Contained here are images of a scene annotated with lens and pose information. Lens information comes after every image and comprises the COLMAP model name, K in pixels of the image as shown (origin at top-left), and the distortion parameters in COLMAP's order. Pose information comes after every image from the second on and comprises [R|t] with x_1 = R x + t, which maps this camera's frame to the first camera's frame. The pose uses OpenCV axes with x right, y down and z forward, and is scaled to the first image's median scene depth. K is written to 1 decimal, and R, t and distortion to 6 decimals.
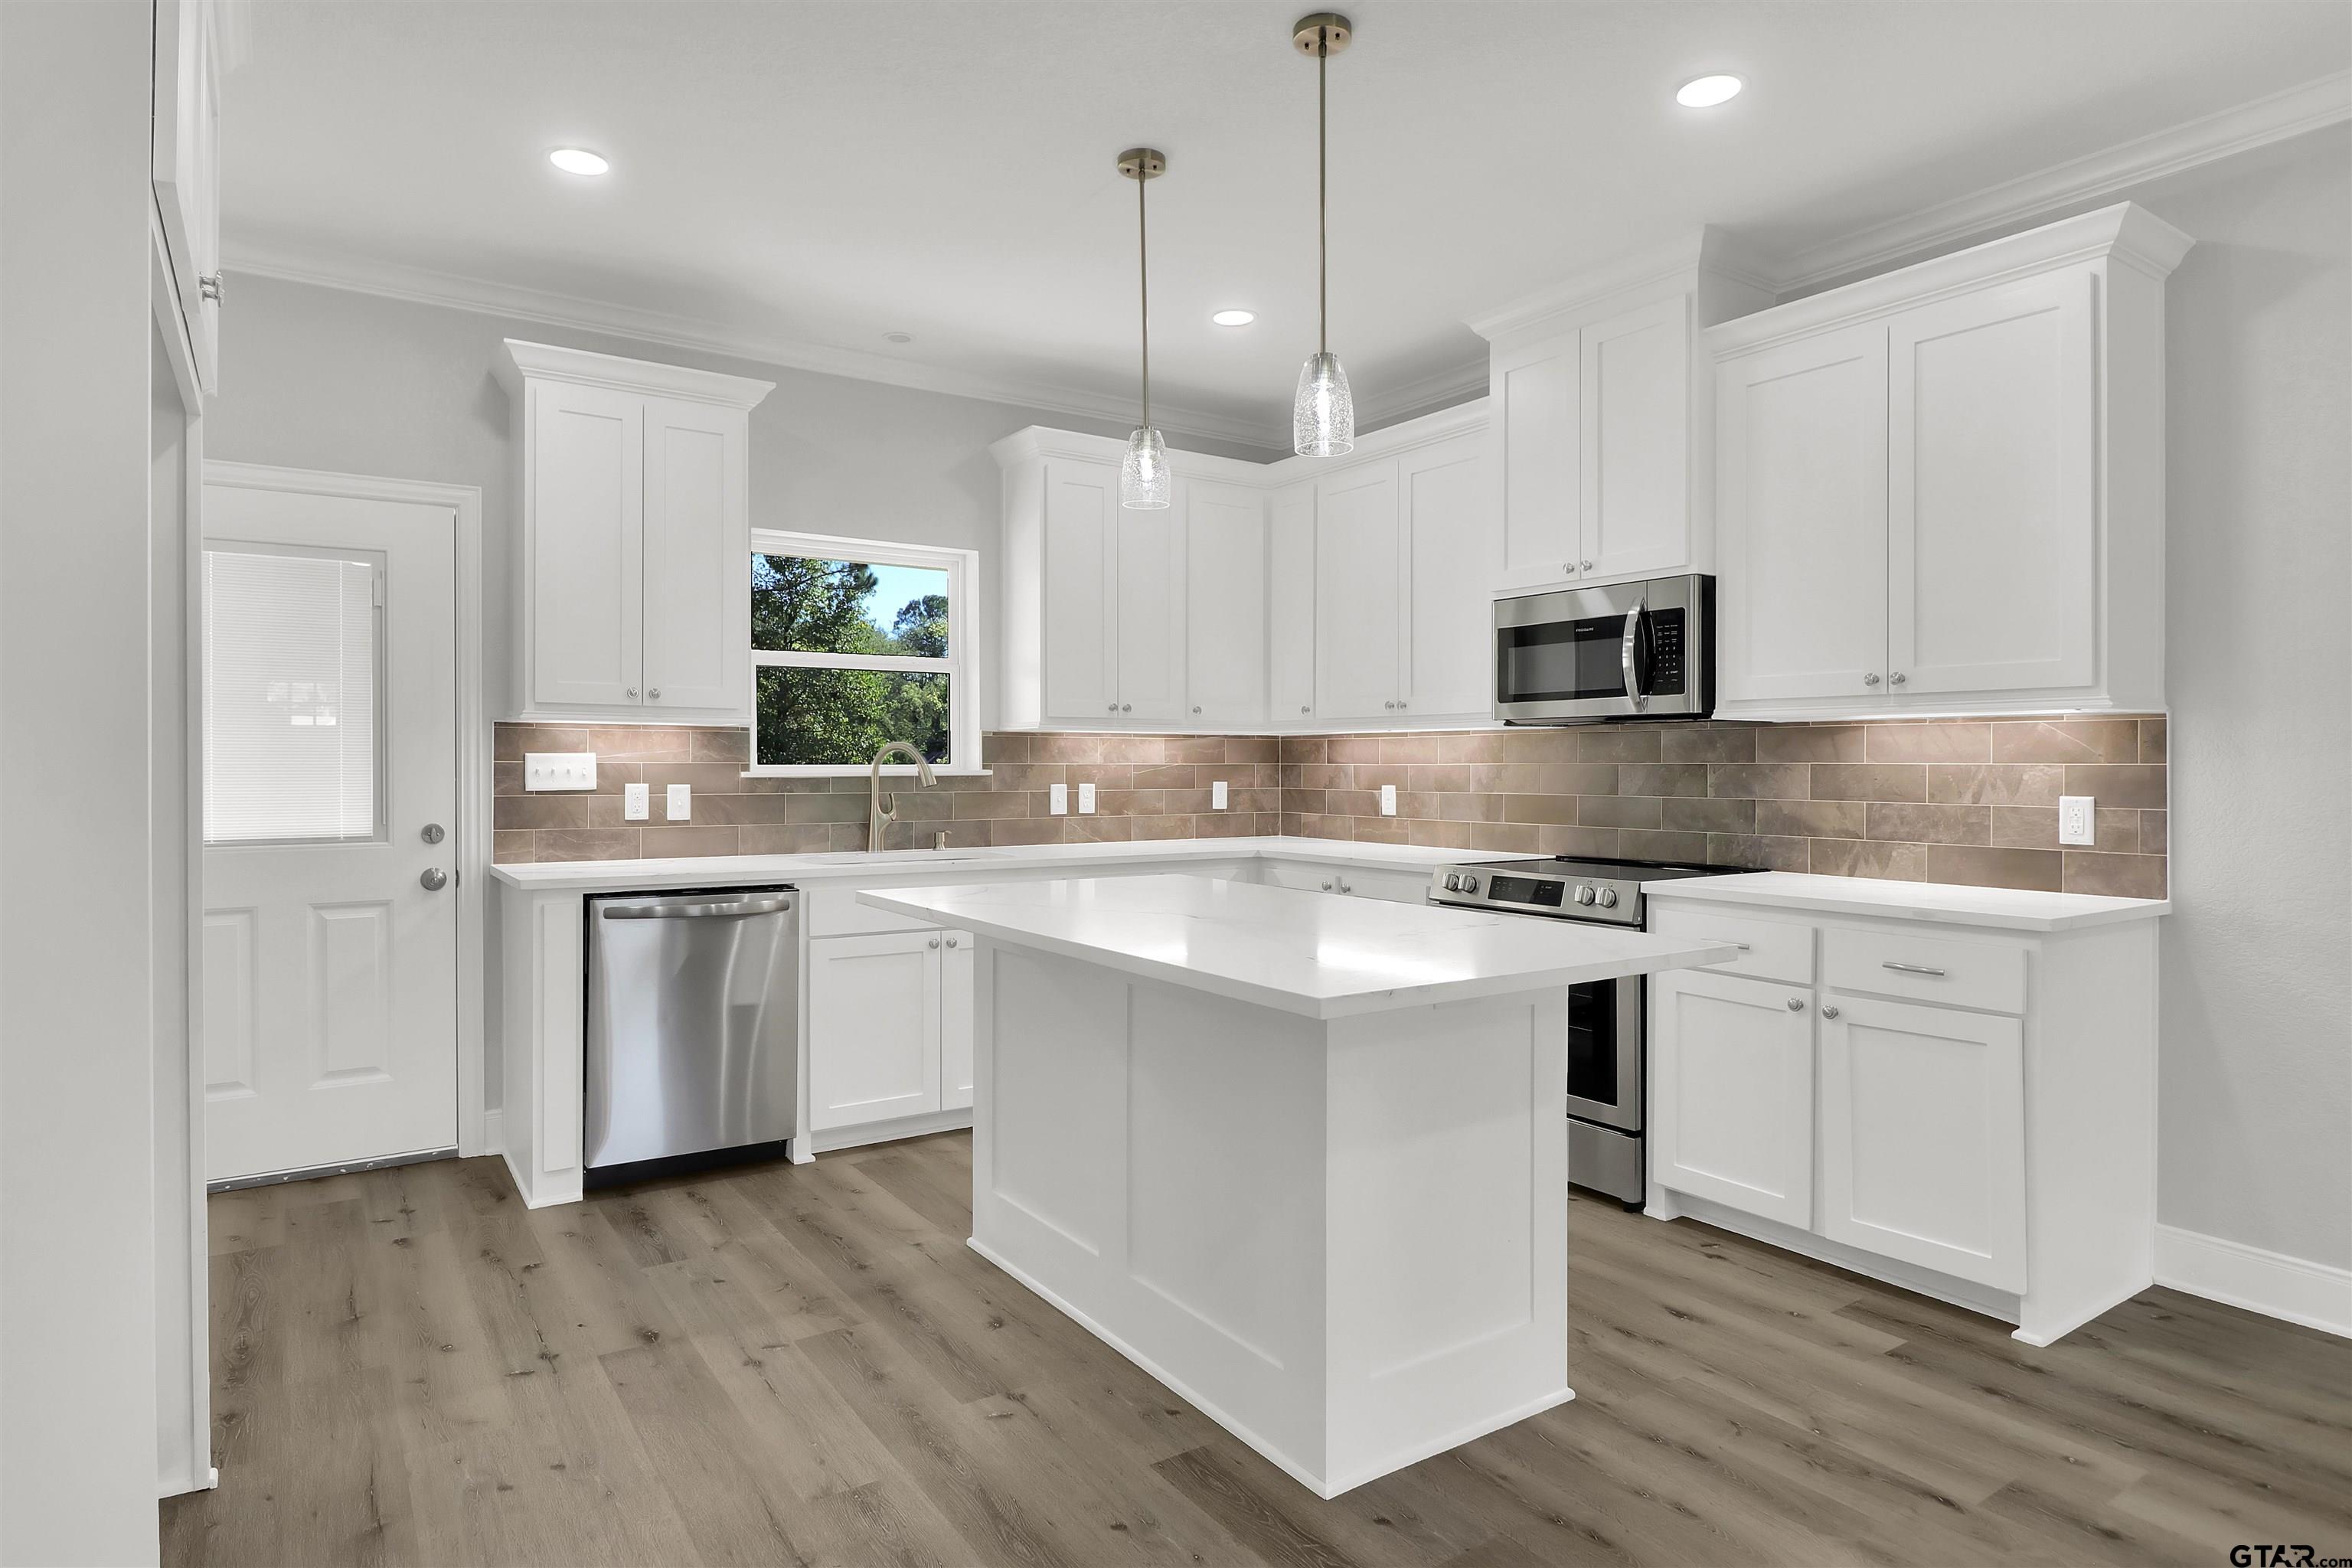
lens RADIAL K [[1306.8, 0, 1154.8], [0, 1306.8, 766.9], [0, 0, 1]] dist [0.000985, -0.012620]
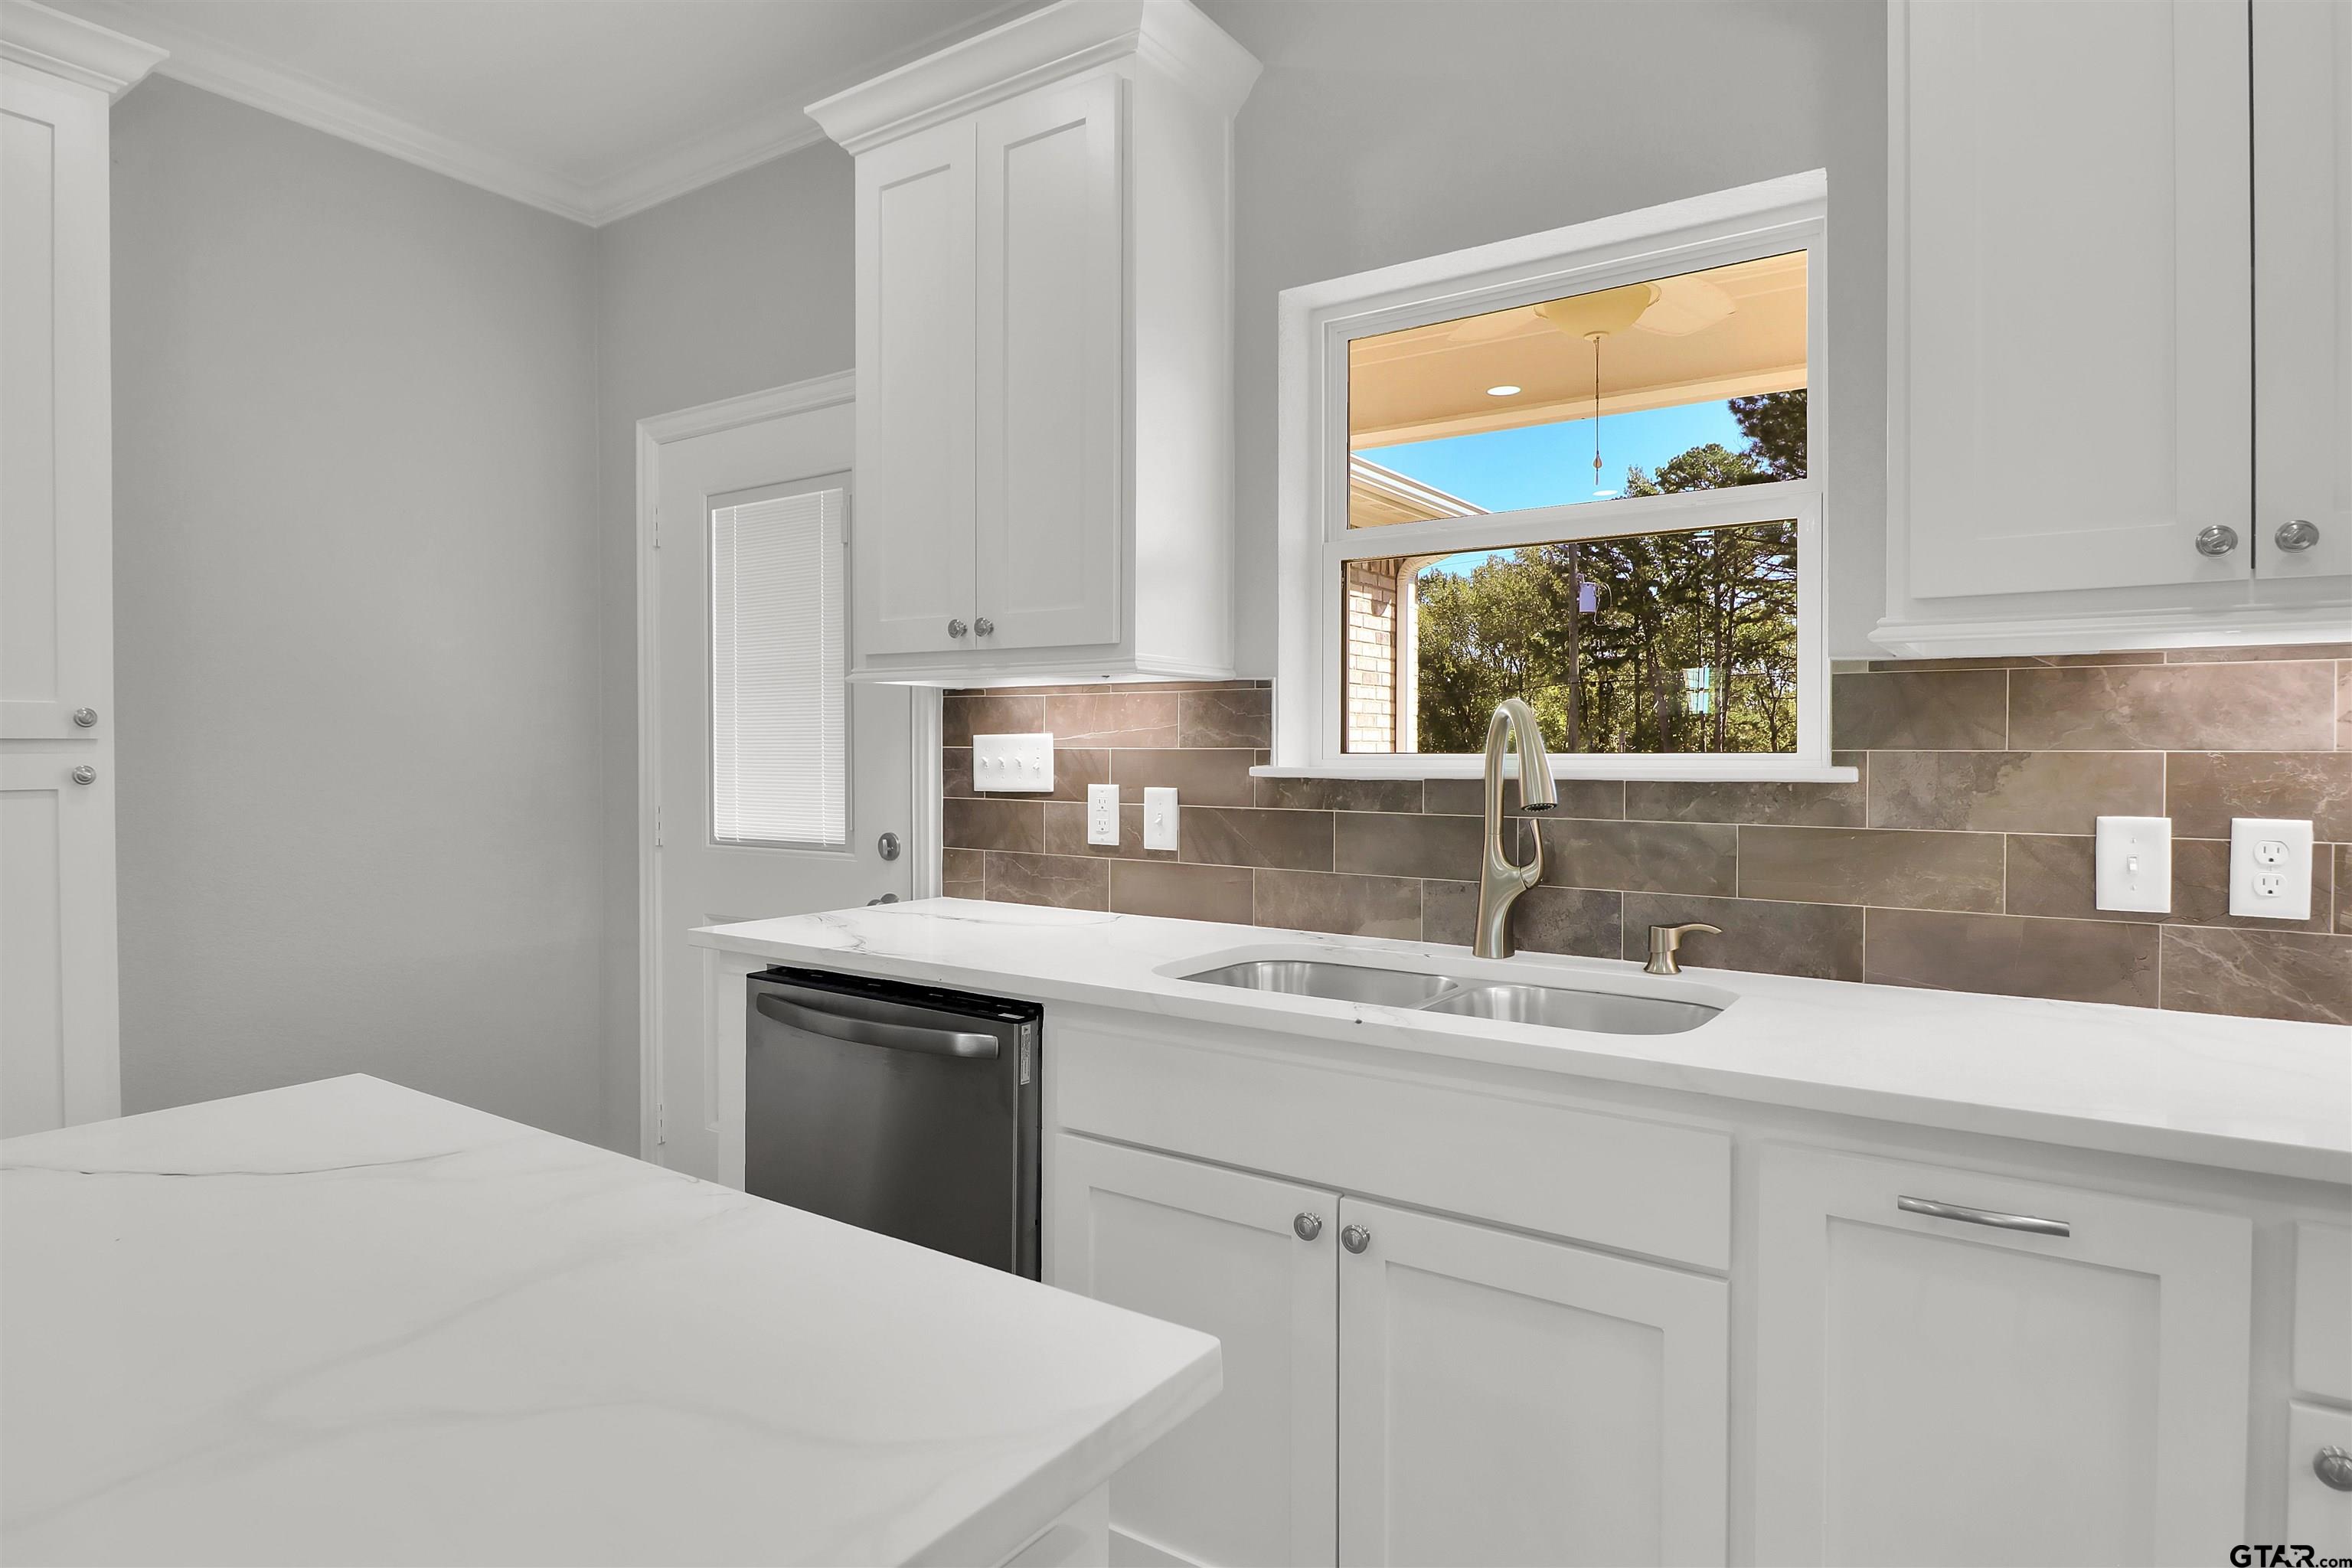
lens RADIAL K [[1306.8, 0, 1148.2], [0, 1306.8, 770.8], [0, 0, 1]] dist [0.000985, -0.012620]
pose [[0.354955, 0.013466, -0.934786, 0.179997], [-0.003770, 0.999909, 0.012973, -0.000995], [0.934876, -0.001081, 0.354974, 0.897205]]
